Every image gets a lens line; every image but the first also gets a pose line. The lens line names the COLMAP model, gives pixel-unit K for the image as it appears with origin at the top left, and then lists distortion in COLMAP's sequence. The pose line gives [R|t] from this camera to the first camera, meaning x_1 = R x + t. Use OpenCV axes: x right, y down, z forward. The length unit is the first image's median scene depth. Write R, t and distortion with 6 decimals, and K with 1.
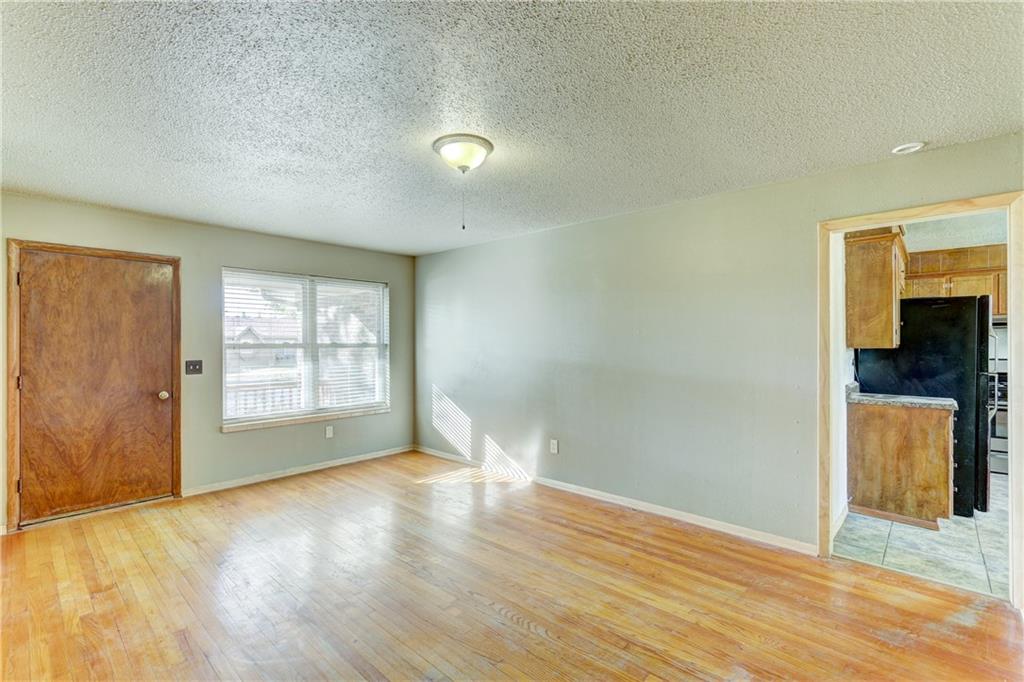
lens RADIAL K [[465.9, 0, 502.5], [0, 465.9, 344.7], [0, 0, 1]] dist [-0.005567, 0.003663]
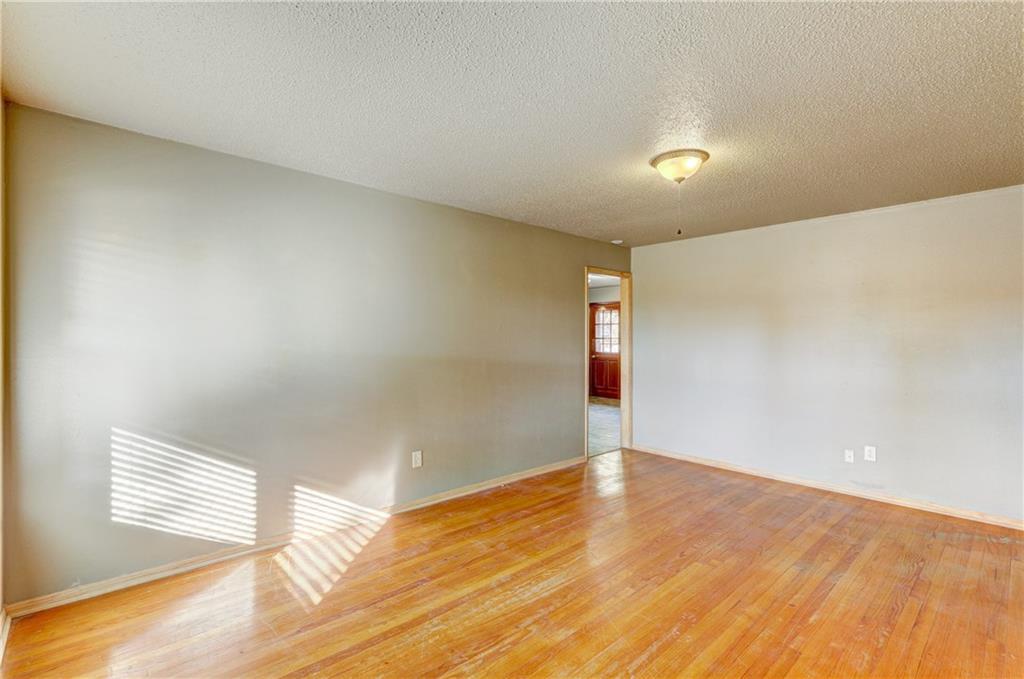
lens RADIAL K [[465.9, 0, 512.1], [0, 465.9, 336.5], [0, 0, 1]] dist [-0.005567, 0.003663]
pose [[0.070917, 0.003360, 0.997477, -0.803771], [-0.000886, 0.999994, -0.003306, 0.000141], [-0.997482, -0.000650, 0.070919, 0.870232]]
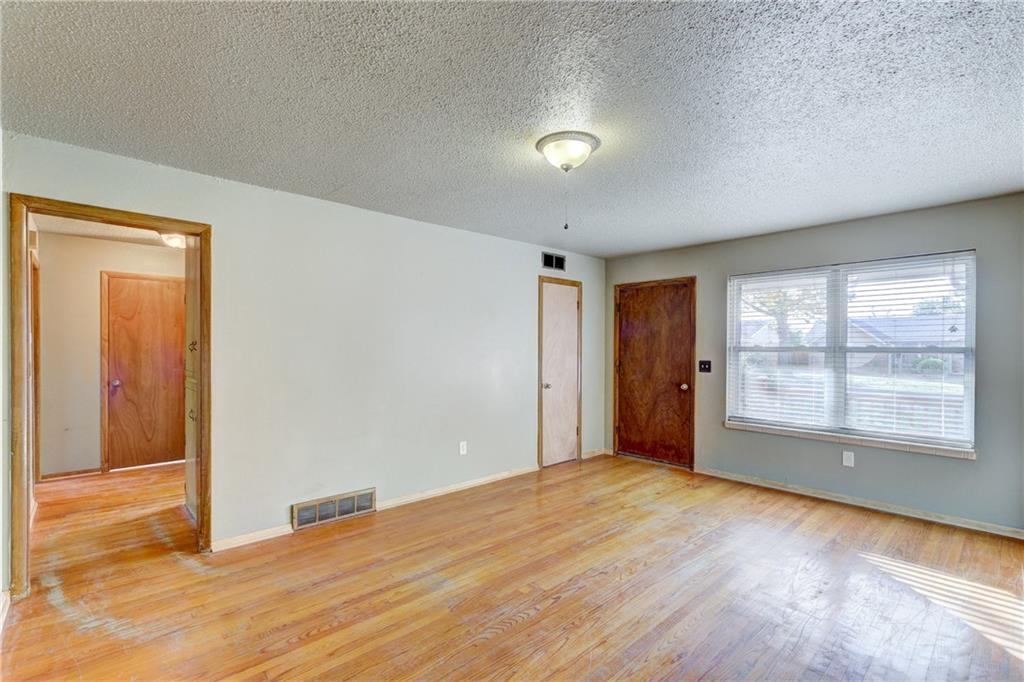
lens RADIAL K [[465.9, 0, 503.8], [0, 465.9, 345.7], [0, 0, 1]] dist [-0.005567, 0.003663]
pose [[-0.076047, 0.002100, -0.997102, 0.606237], [-0.006957, 0.999972, 0.002637, -0.004290], [0.997080, 0.007137, -0.076030, 0.625144]]
